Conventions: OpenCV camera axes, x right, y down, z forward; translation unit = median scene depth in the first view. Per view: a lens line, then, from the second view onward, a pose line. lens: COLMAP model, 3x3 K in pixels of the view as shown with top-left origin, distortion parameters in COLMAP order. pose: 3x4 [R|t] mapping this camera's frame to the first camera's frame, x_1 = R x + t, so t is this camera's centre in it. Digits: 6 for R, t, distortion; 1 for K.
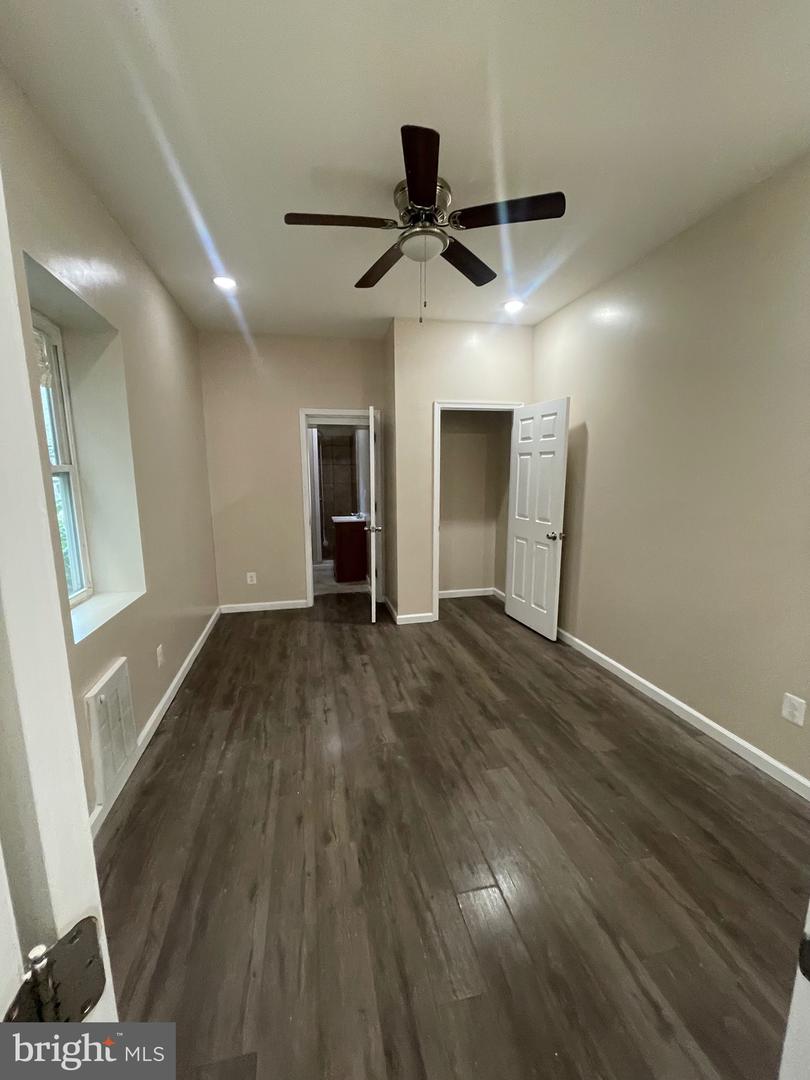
lens RADIAL K [[431.0, 0, 405.0], [0, 431.0, 540.0], [0, 0, 1]] dist [0.000131, -0.000004]
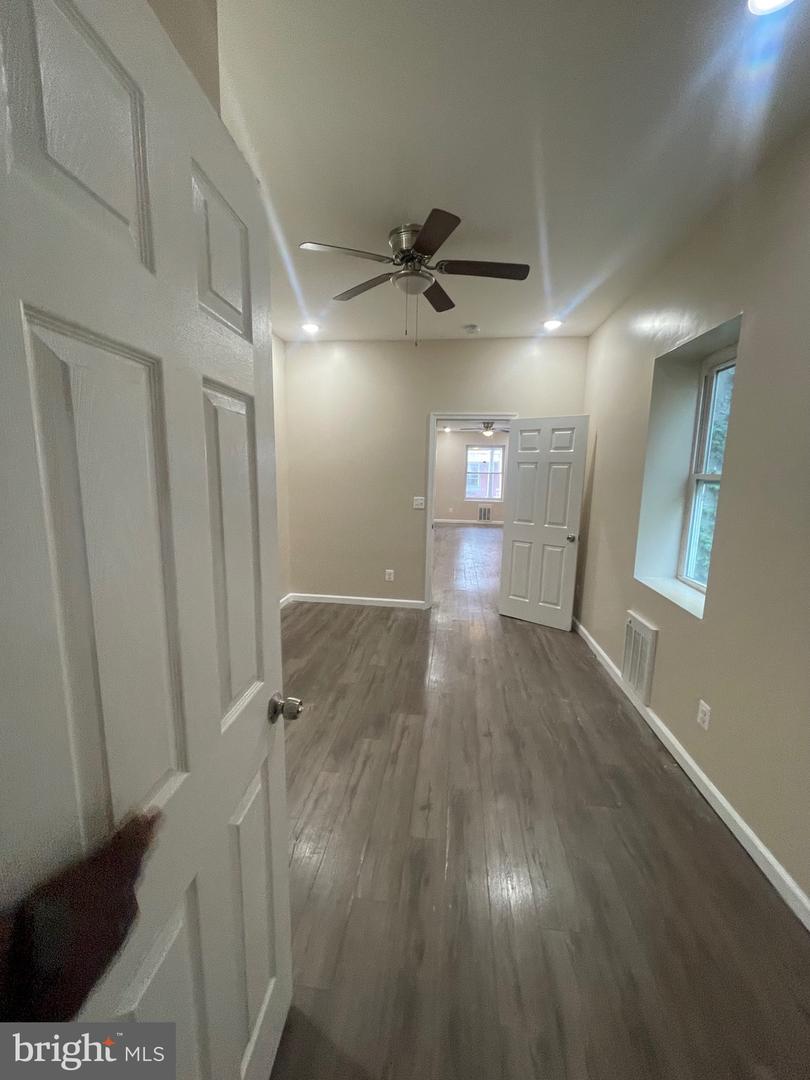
lens RADIAL K [[431.0, 0, 405.0], [0, 431.0, 540.0], [0, 0, 1]] dist [0.000131, -0.000004]
pose [[-0.940695, -0.065225, 0.332924, -0.299326], [0.042070, 0.951342, 0.305252, -0.295009], [-0.336635, 0.301155, -0.892179, 1.791141]]
